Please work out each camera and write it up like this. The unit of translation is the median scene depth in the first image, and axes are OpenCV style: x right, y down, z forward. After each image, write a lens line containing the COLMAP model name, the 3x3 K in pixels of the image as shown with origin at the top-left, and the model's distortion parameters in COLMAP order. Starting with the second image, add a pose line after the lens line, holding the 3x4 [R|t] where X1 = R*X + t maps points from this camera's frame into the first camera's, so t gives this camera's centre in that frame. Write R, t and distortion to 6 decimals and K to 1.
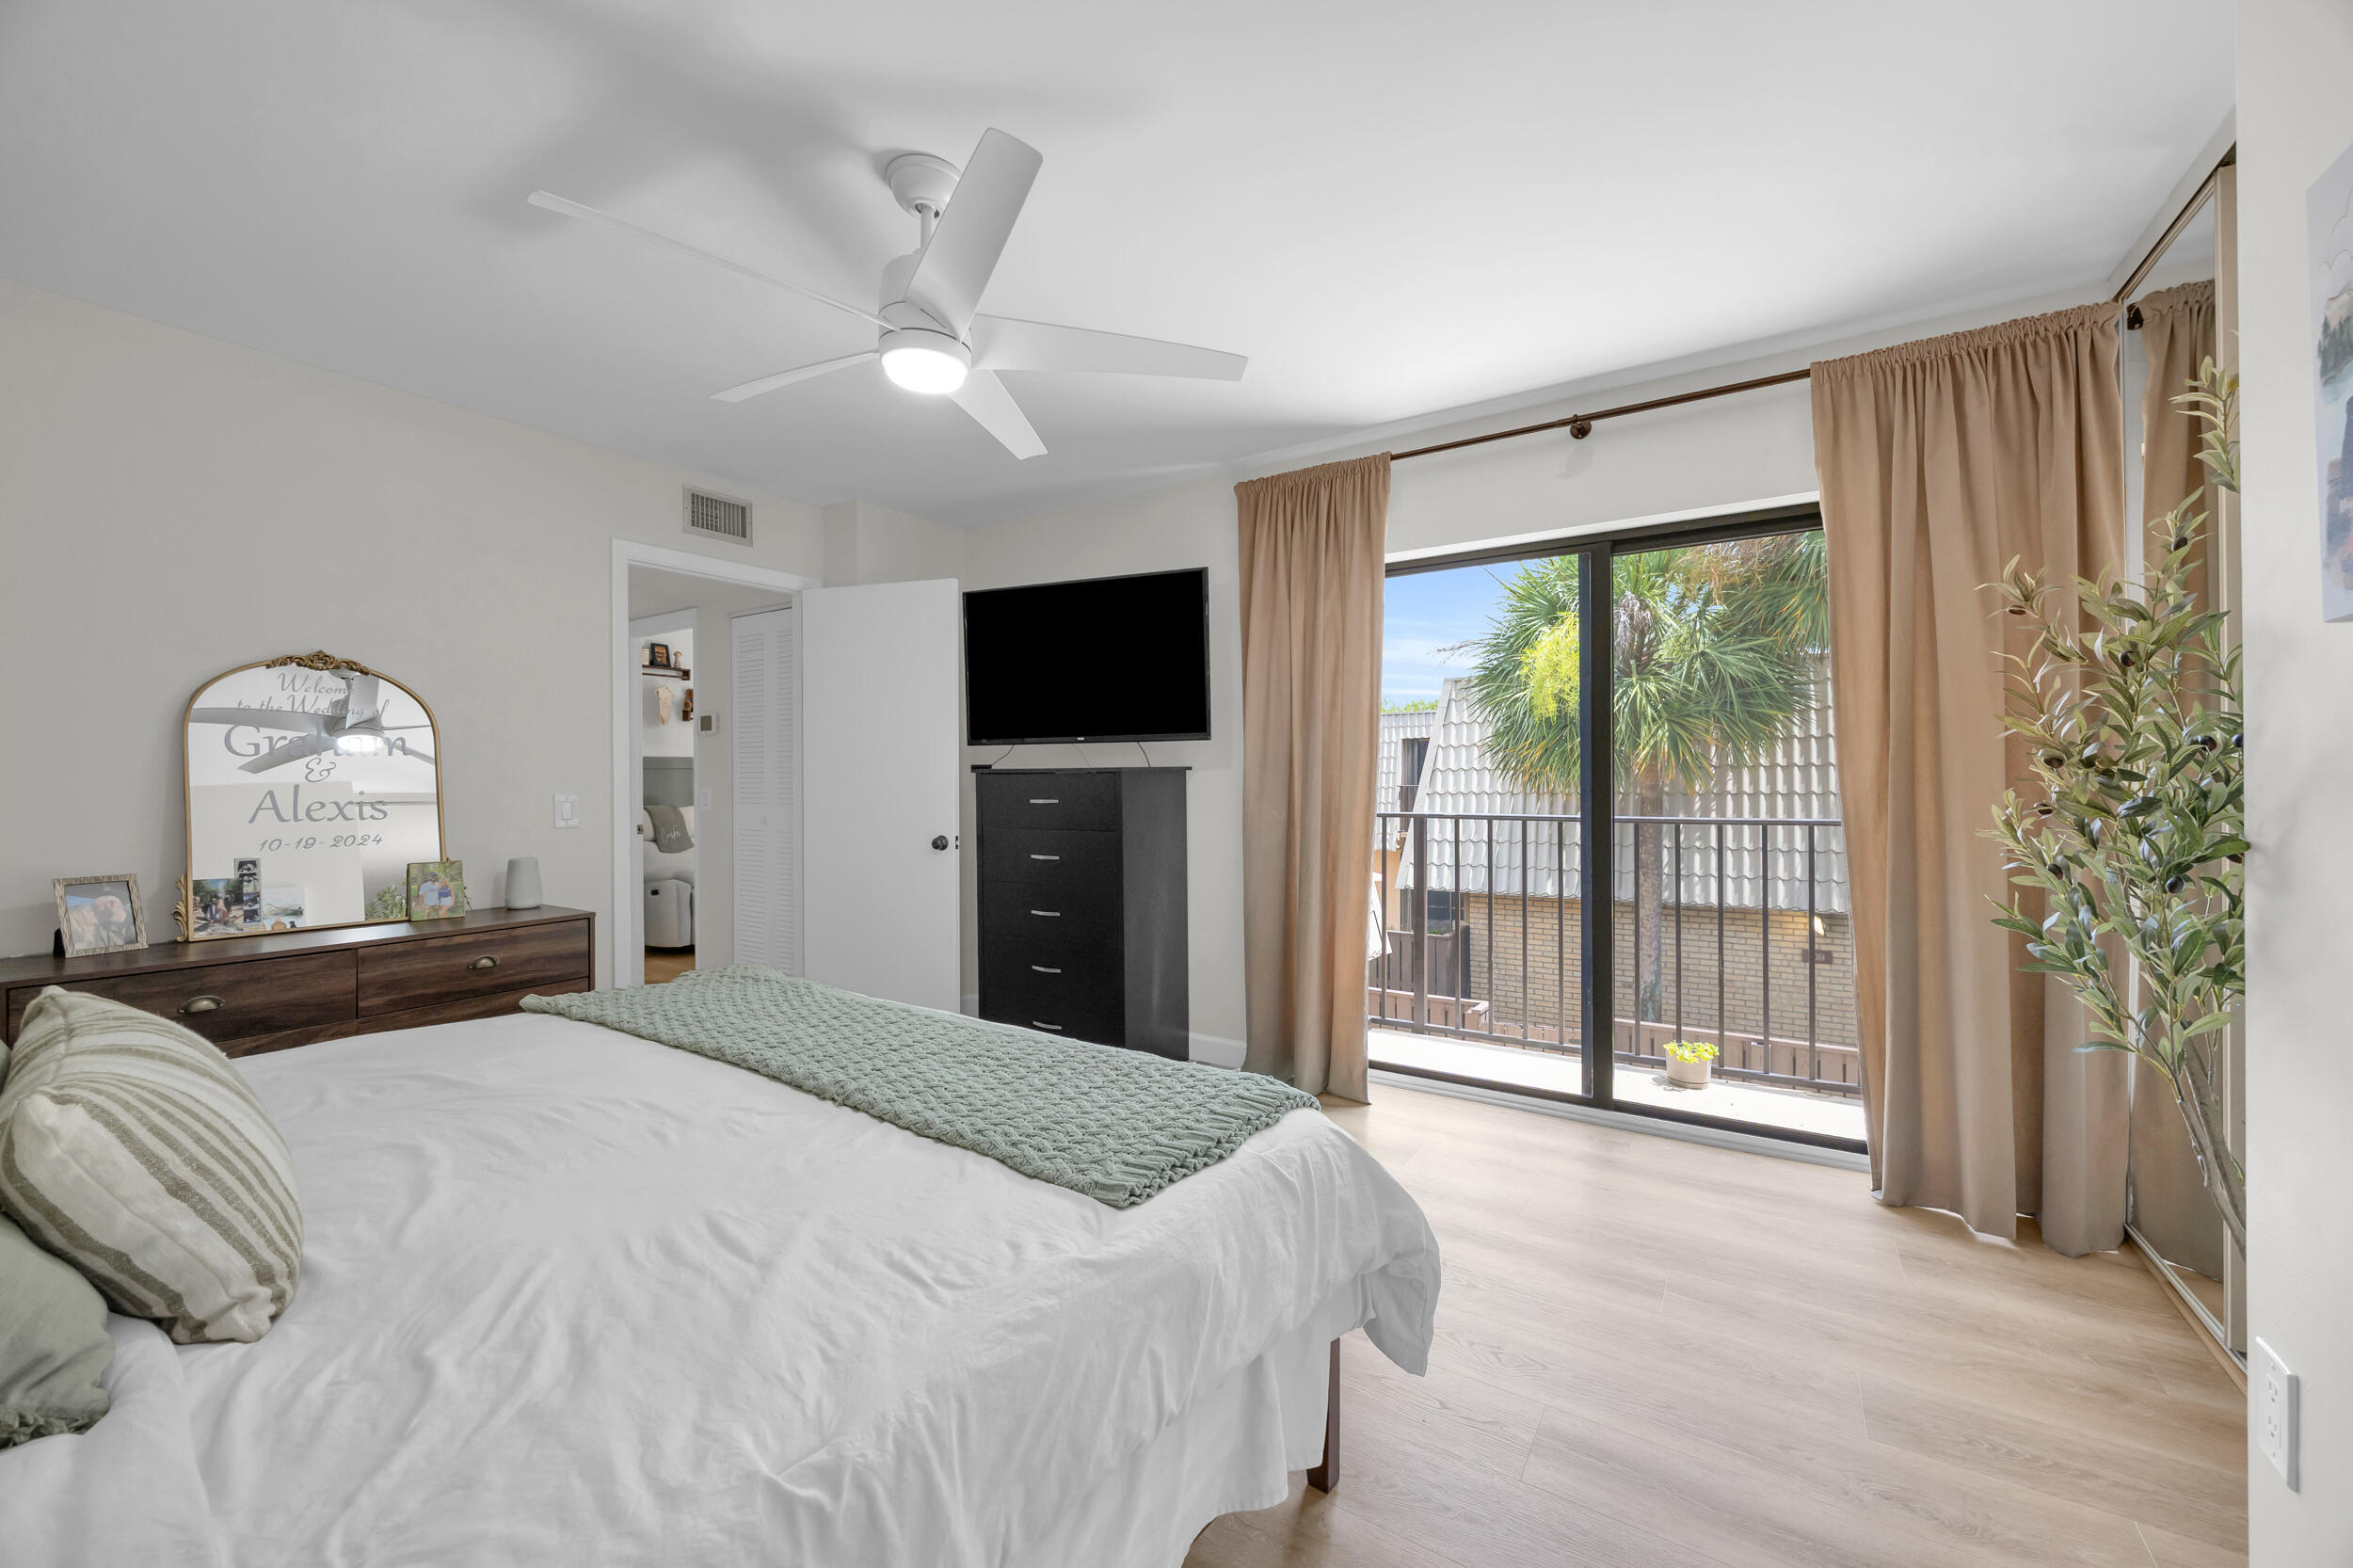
lens RADIAL K [[902.1, 0, 1170.1], [0, 902.1, 773.7], [0, 0, 1]] dist [-0.008417, -0.000075]
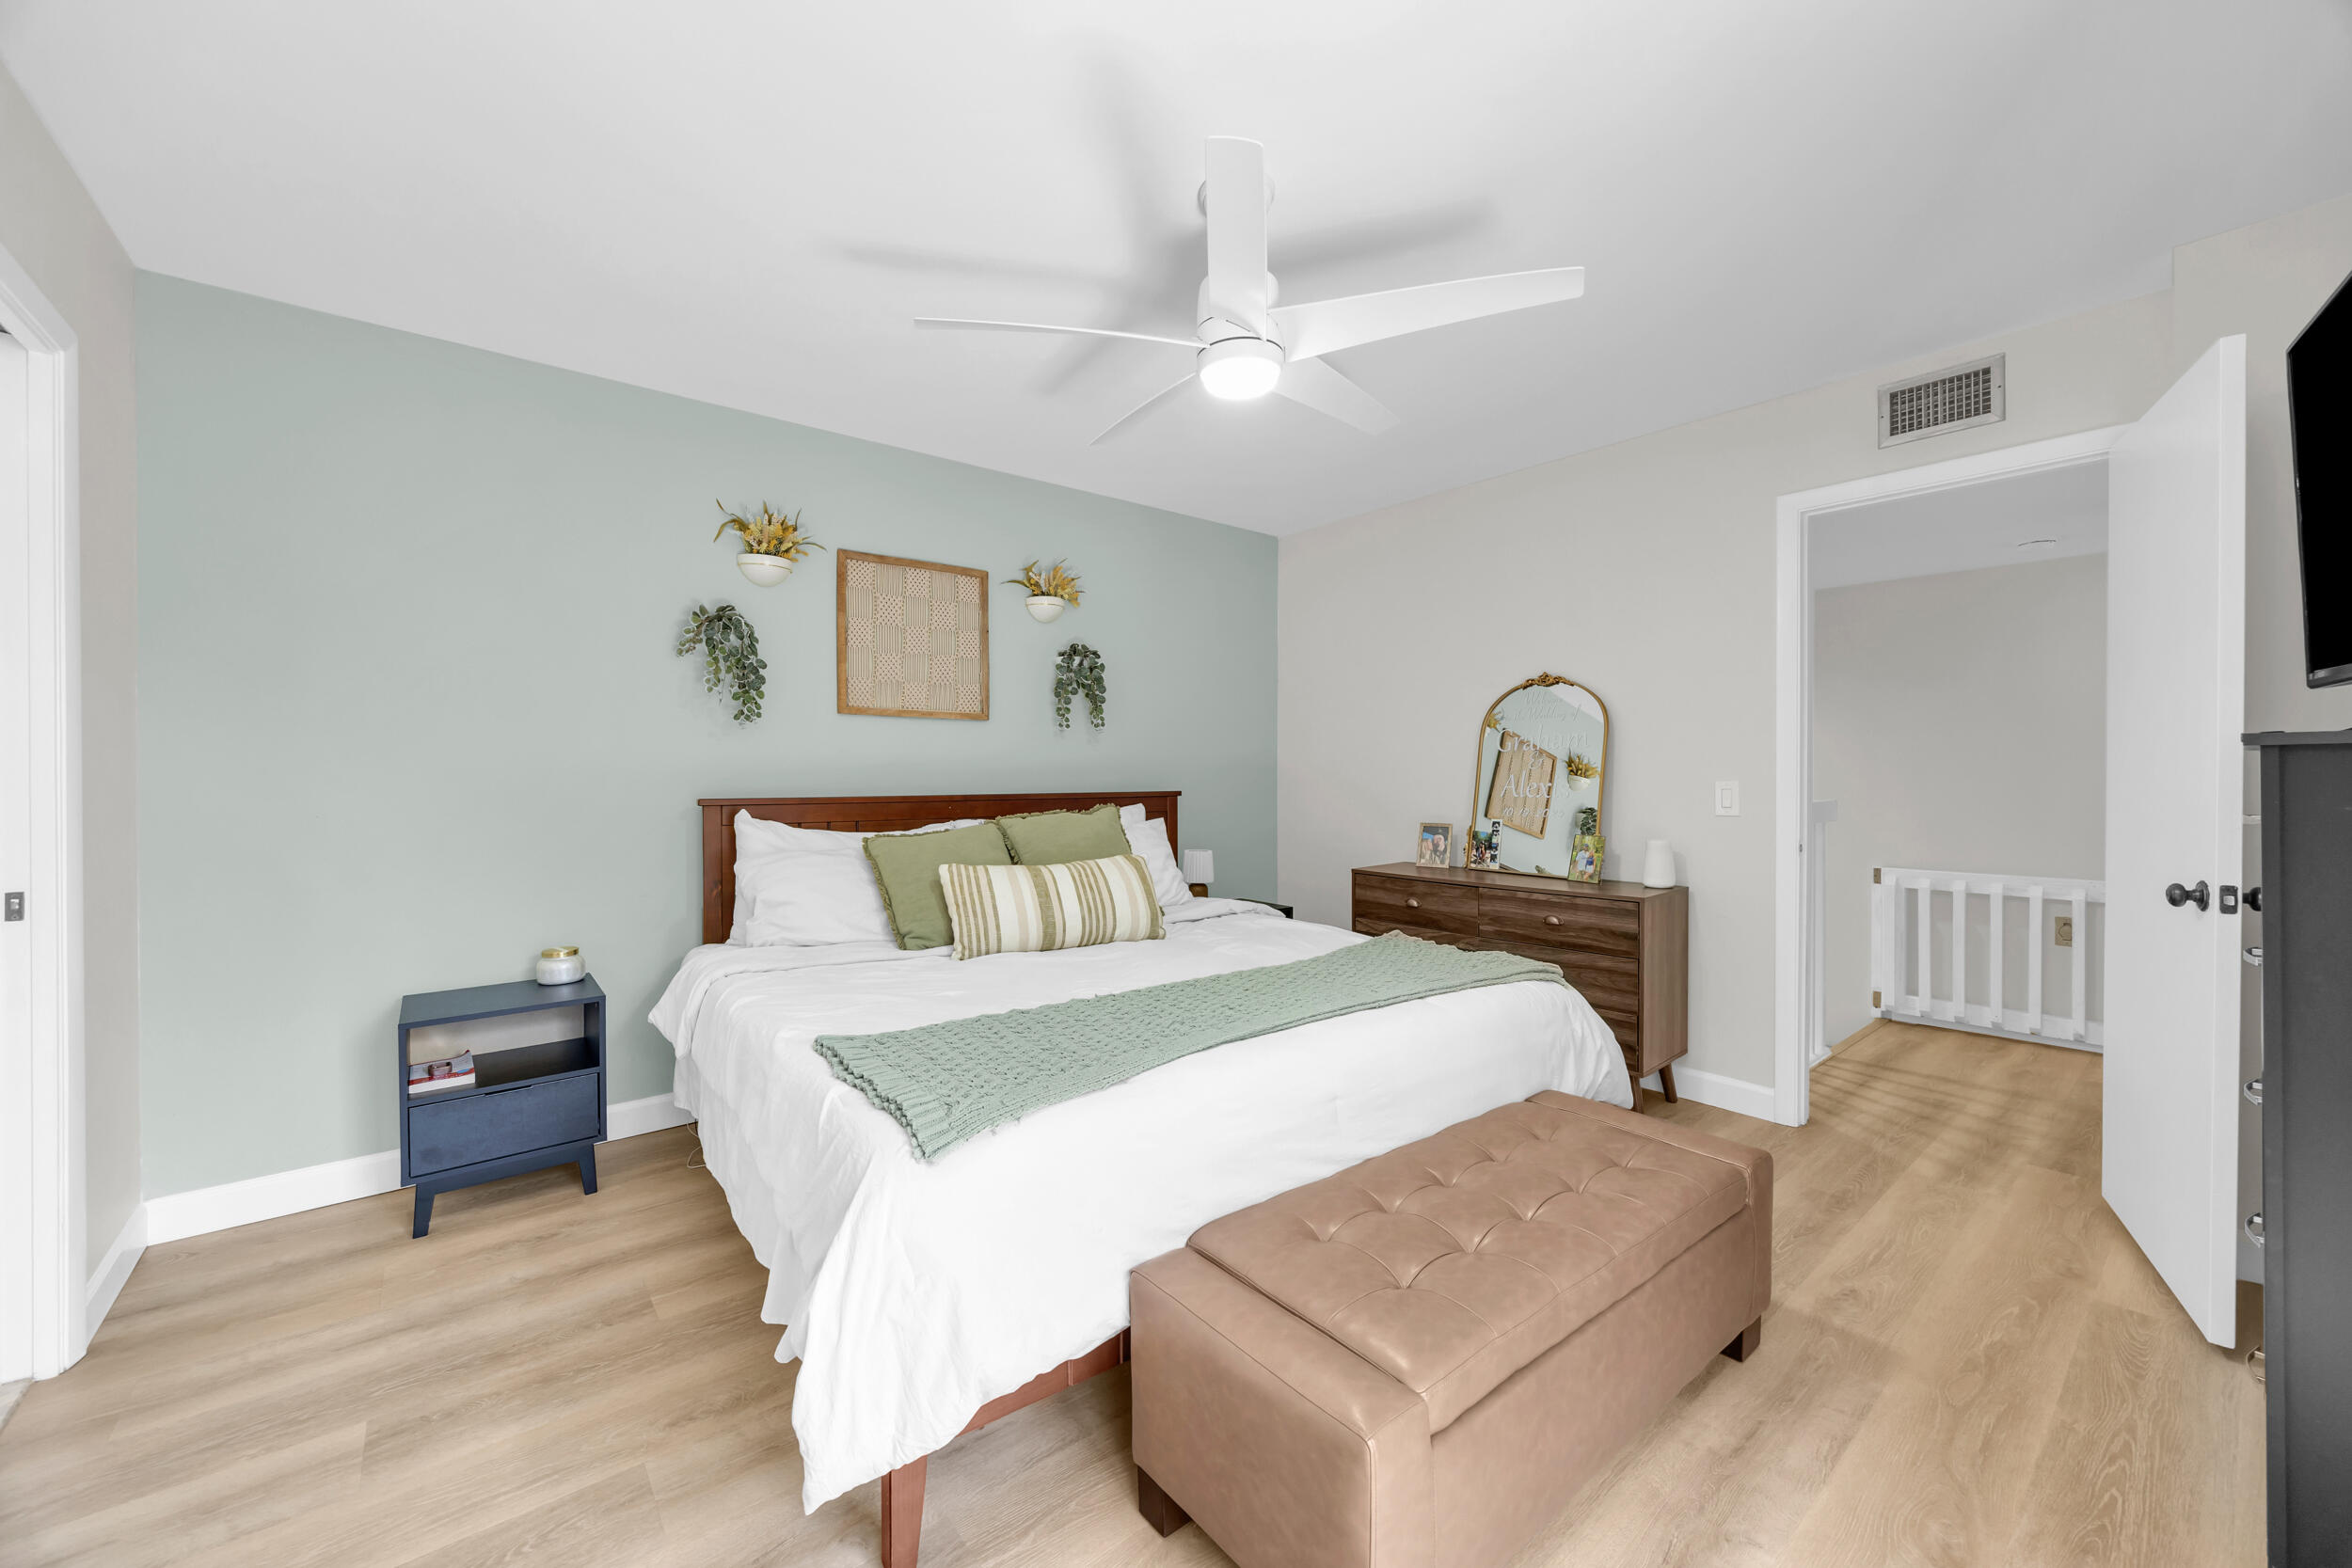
lens RADIAL K [[901.6, 0, 1181.6], [0, 901.6, 780.6], [0, 0, 1]] dist [-0.008417, -0.000075]
pose [[-0.309506, 0.017271, -0.950741, 0.512484], [0.016152, 0.999786, 0.012904, 0.000147], [0.950760, -0.011363, -0.309719, 0.868152]]
